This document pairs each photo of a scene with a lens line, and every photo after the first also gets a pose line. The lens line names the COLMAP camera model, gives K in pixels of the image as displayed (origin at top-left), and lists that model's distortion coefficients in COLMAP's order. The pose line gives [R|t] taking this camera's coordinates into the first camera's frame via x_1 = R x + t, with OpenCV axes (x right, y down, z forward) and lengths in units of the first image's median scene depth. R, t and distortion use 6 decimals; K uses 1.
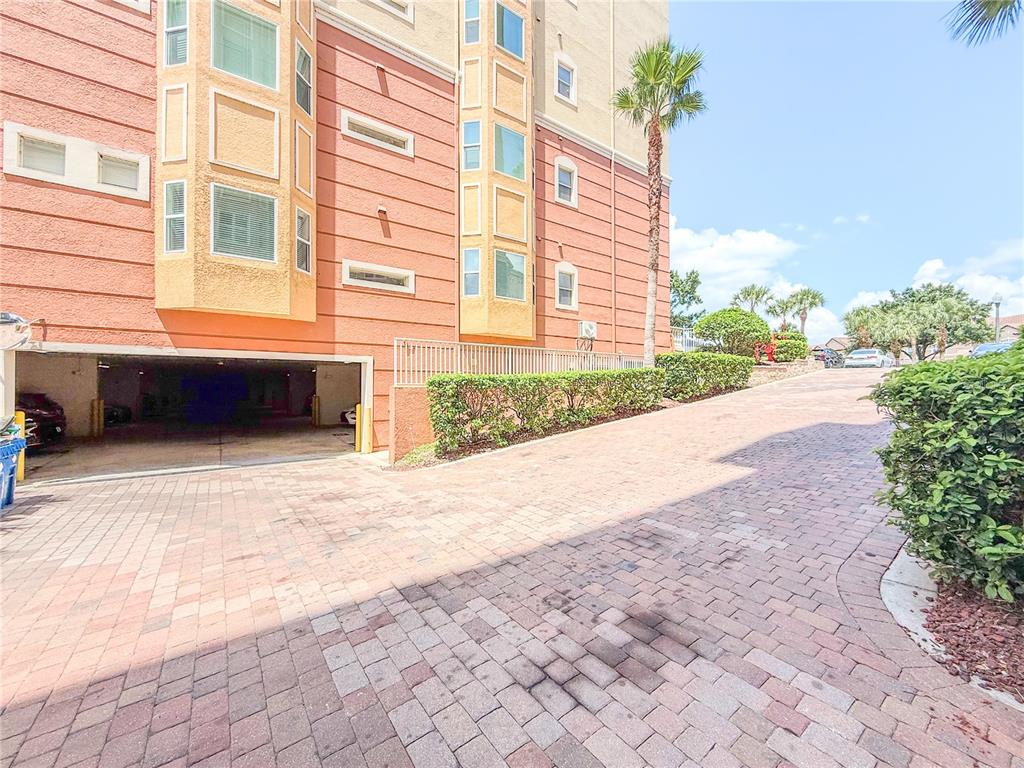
lens RADIAL K [[410.7, 0, 504.6], [0, 410.7, 382.8], [0, 0, 1]] dist [-0.000589, -0.000125]
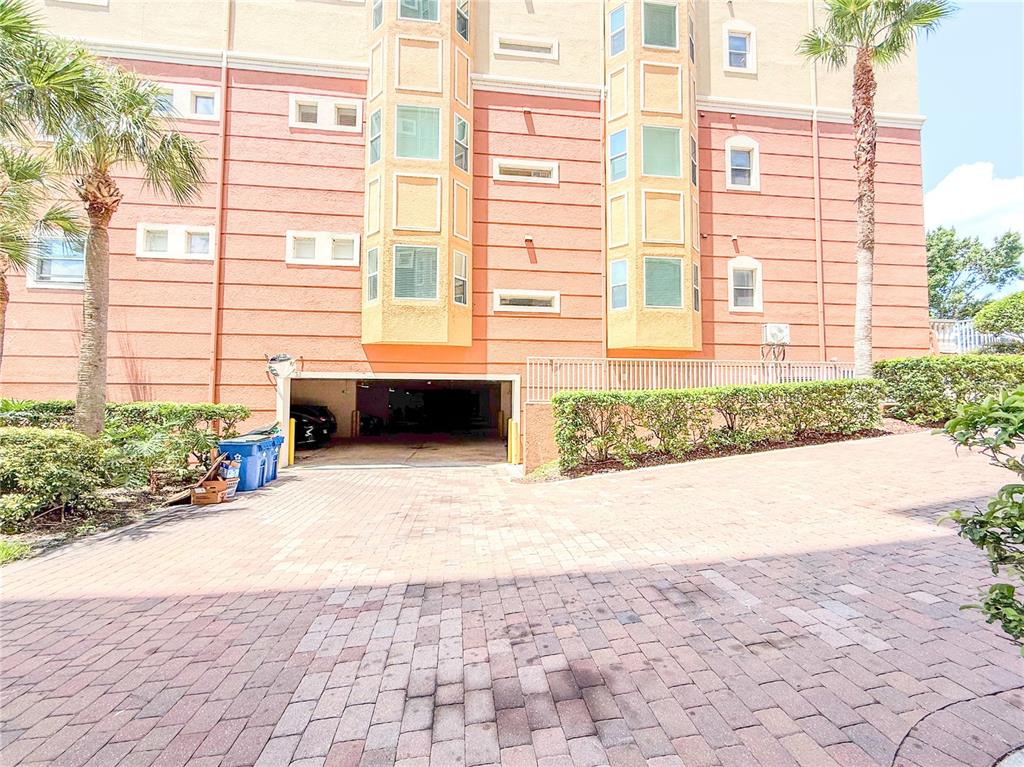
lens RADIAL K [[410.7, 0, 504.6], [0, 410.7, 382.3], [0, 0, 1]] dist [-0.000589, -0.000125]
pose [[0.877063, -0.019035, -0.479999, 0.172603], [0.001120, 0.999293, -0.037582, -0.003838], [0.480375, 0.032424, 0.876464, 0.038592]]
